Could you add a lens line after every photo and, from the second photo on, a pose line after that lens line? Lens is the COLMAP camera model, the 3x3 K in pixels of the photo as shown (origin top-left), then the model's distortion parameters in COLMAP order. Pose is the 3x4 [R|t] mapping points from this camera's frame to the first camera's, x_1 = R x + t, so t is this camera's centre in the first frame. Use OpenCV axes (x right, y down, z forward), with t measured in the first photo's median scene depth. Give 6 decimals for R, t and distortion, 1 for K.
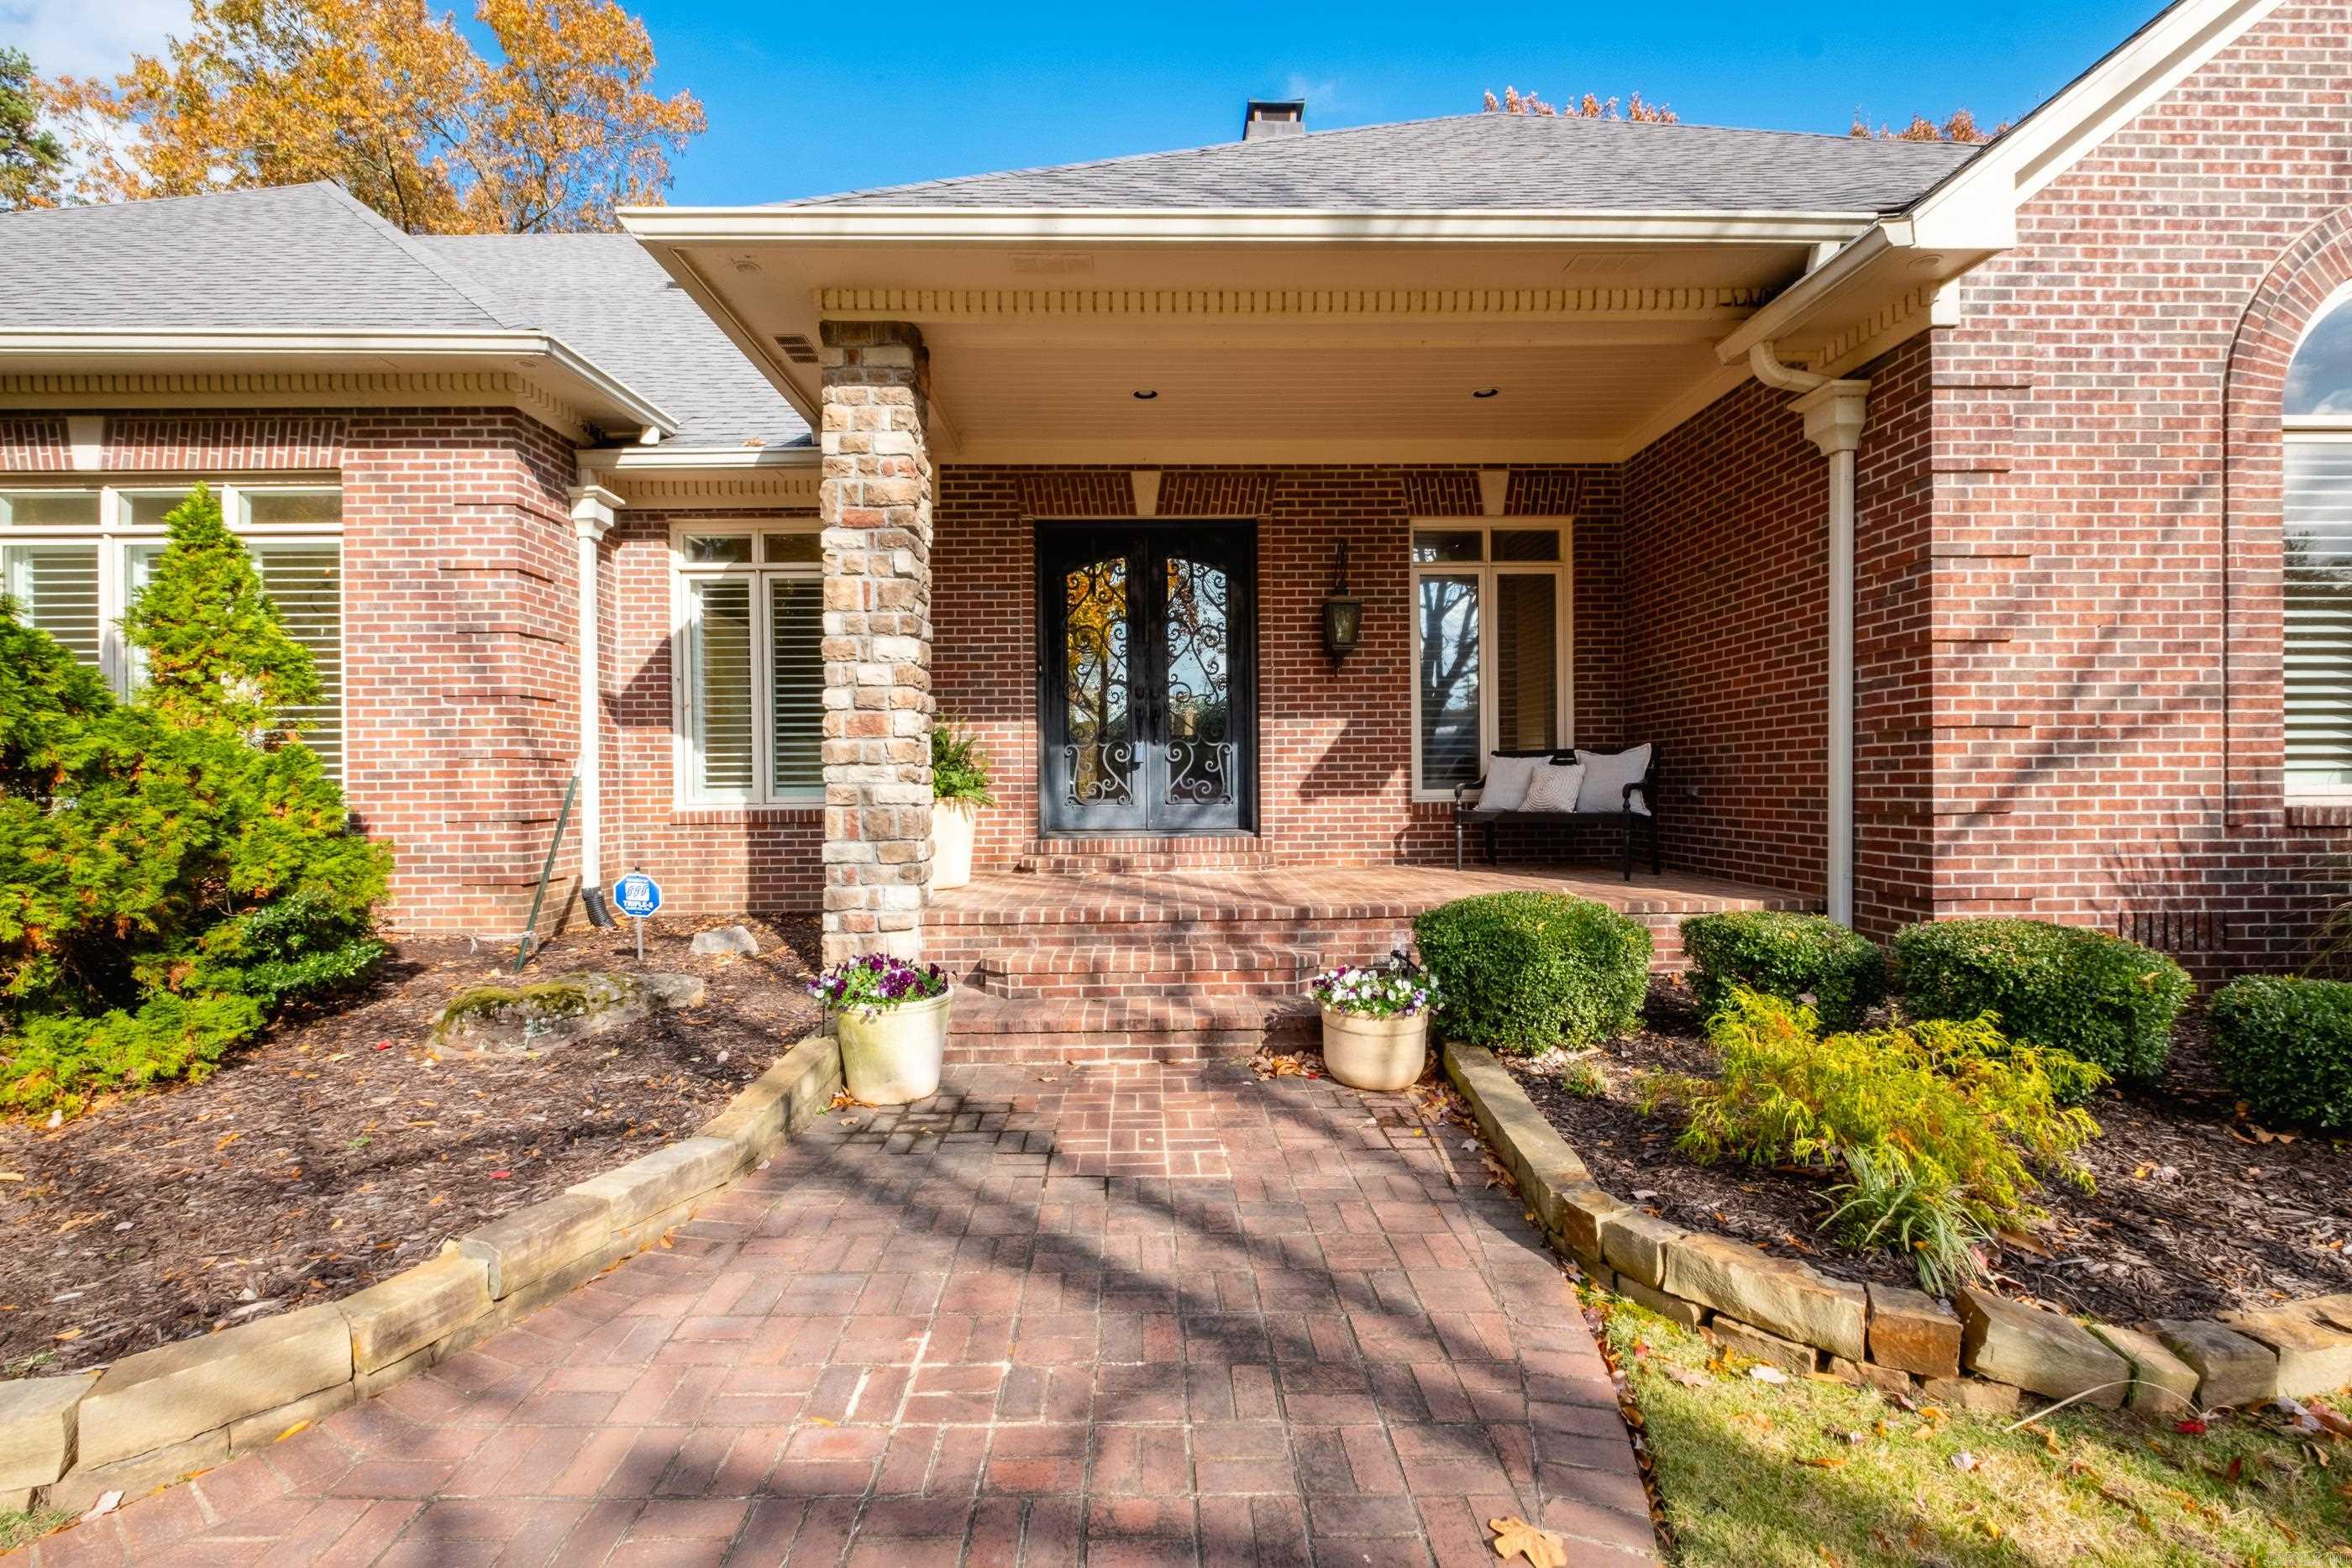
lens RADIAL K [[877.9, 0, 1170.3], [0, 877.9, 781.5], [0, 0, 1]] dist [-0.000003, -0.000050]
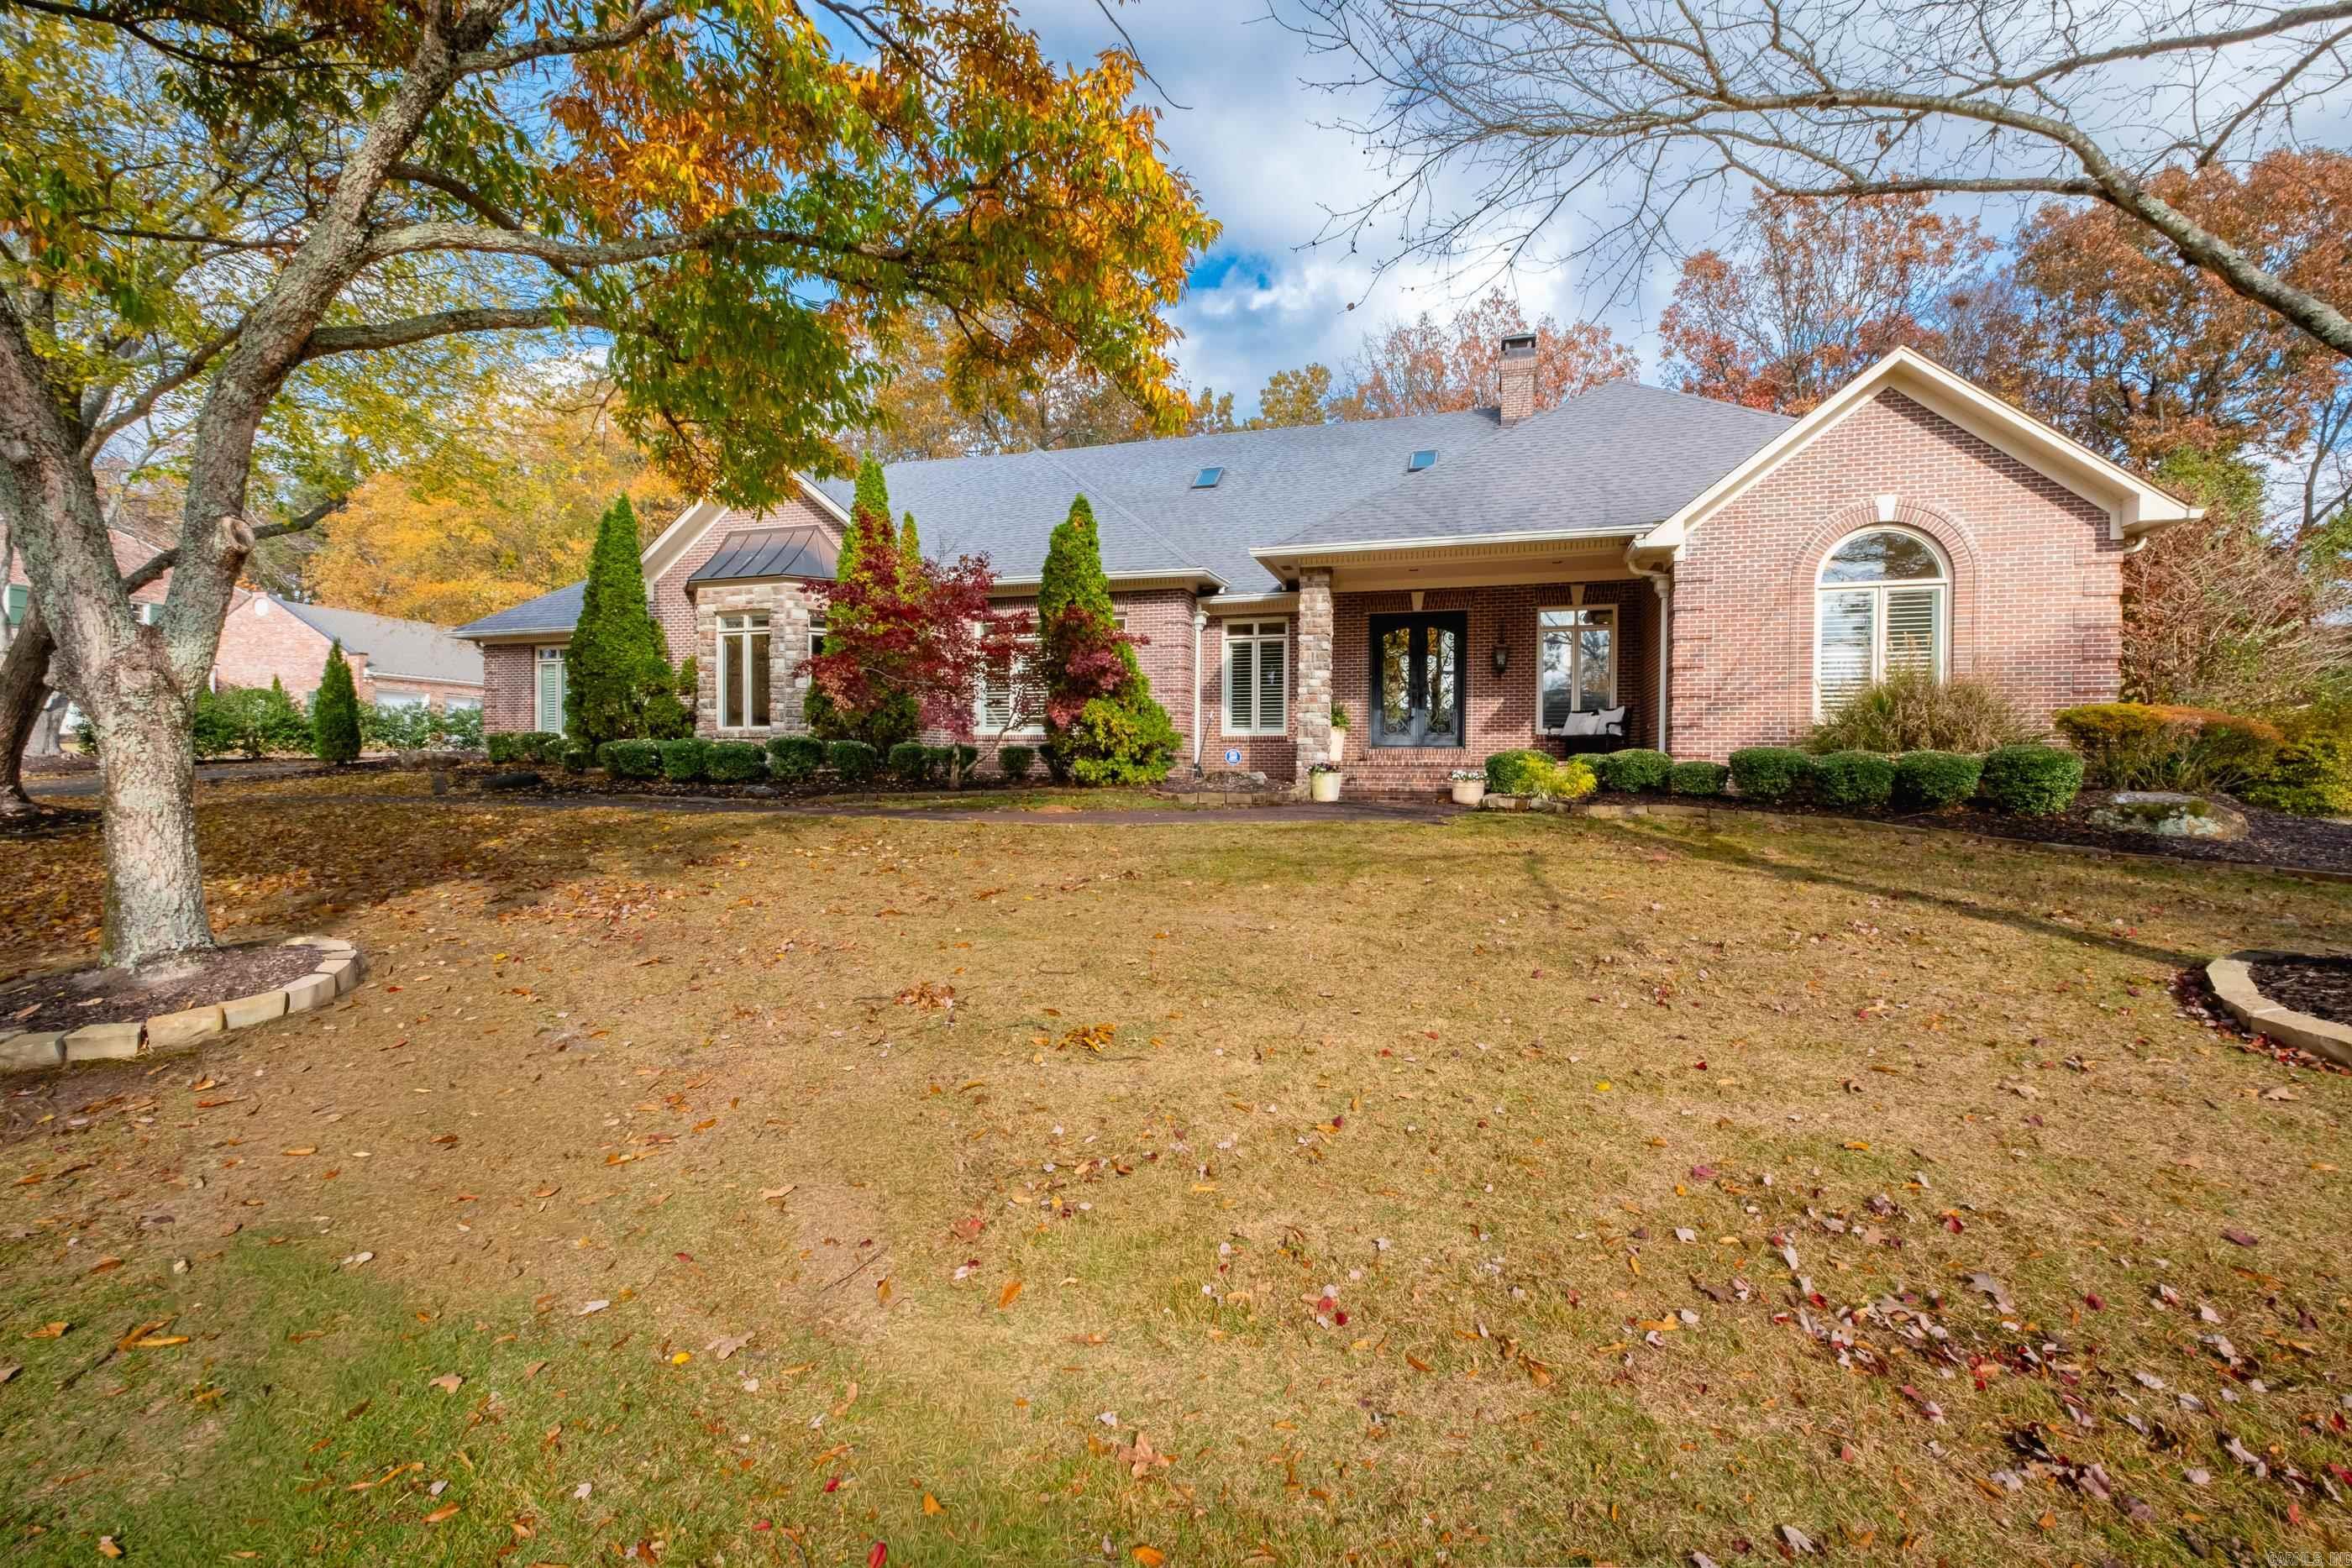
lens RADIAL K [[1025.8, 0, 1192.1], [0, 1025.8, 792.9], [0, 0, 1]] dist [0.001027, -0.000351]
pose [[0.946758, 0.023584, -0.321080, 0.293231], [-0.020786, 0.999710, 0.012140, 0.161343], [0.321274, -0.004820, 0.946974, -1.784058]]
